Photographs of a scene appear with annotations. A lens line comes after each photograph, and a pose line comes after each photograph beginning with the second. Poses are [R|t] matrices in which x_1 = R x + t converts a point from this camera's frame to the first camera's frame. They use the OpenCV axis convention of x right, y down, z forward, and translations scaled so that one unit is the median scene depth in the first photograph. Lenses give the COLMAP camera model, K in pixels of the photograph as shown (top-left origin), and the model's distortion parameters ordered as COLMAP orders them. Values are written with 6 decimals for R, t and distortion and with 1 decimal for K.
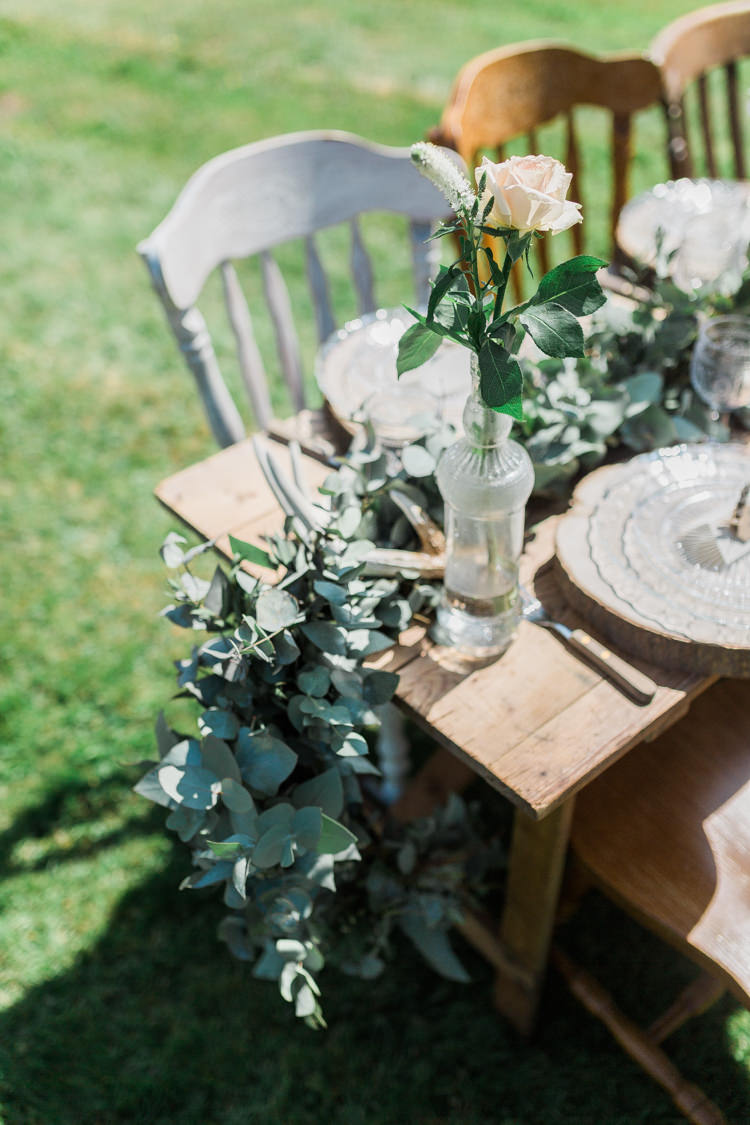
lens RADIAL K [[1091.9, 0, 375.0], [0, 1091.9, 562.5], [0, 0, 1]] dist [0.003953, -0.000270]
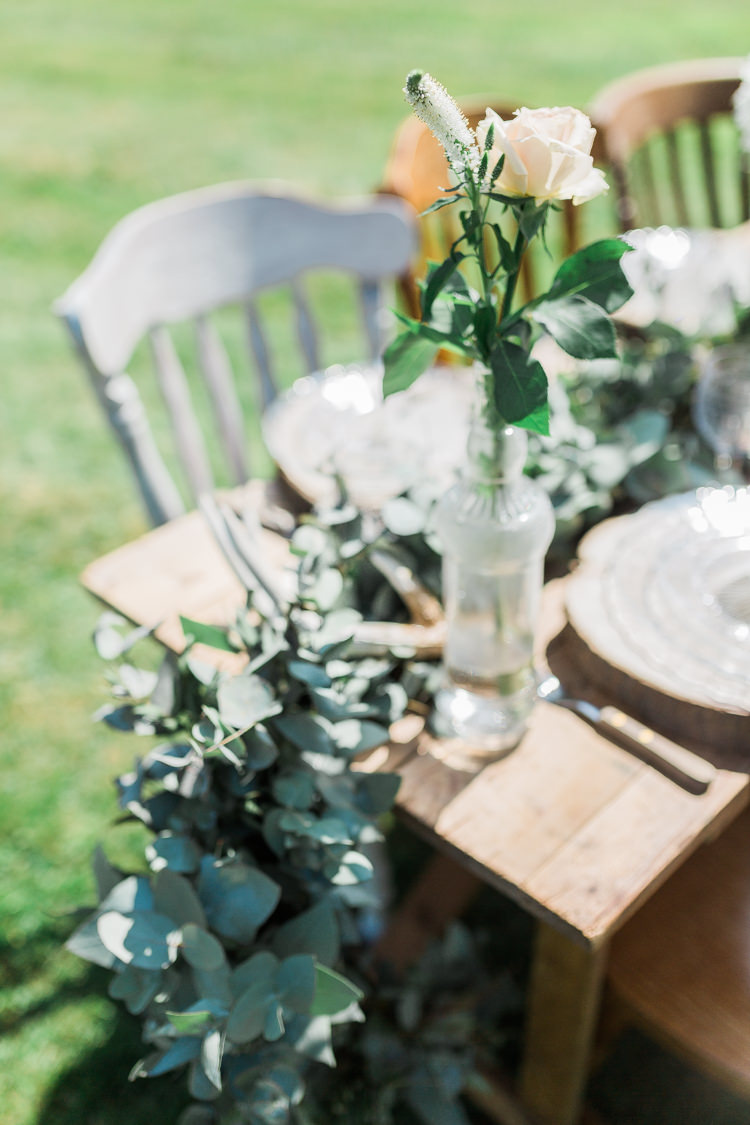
lens RADIAL K [[1092.5, 0, 375.0], [0, 1092.5, 562.5], [0, 0, 1]] dist [0.003236, 0.013475]
pose [[0.996493, -0.048836, 0.067952, -0.041822], [0.056152, 0.992313, -0.110278, 0.034641], [-0.062044, 0.113706, 0.991575, 0.187395]]
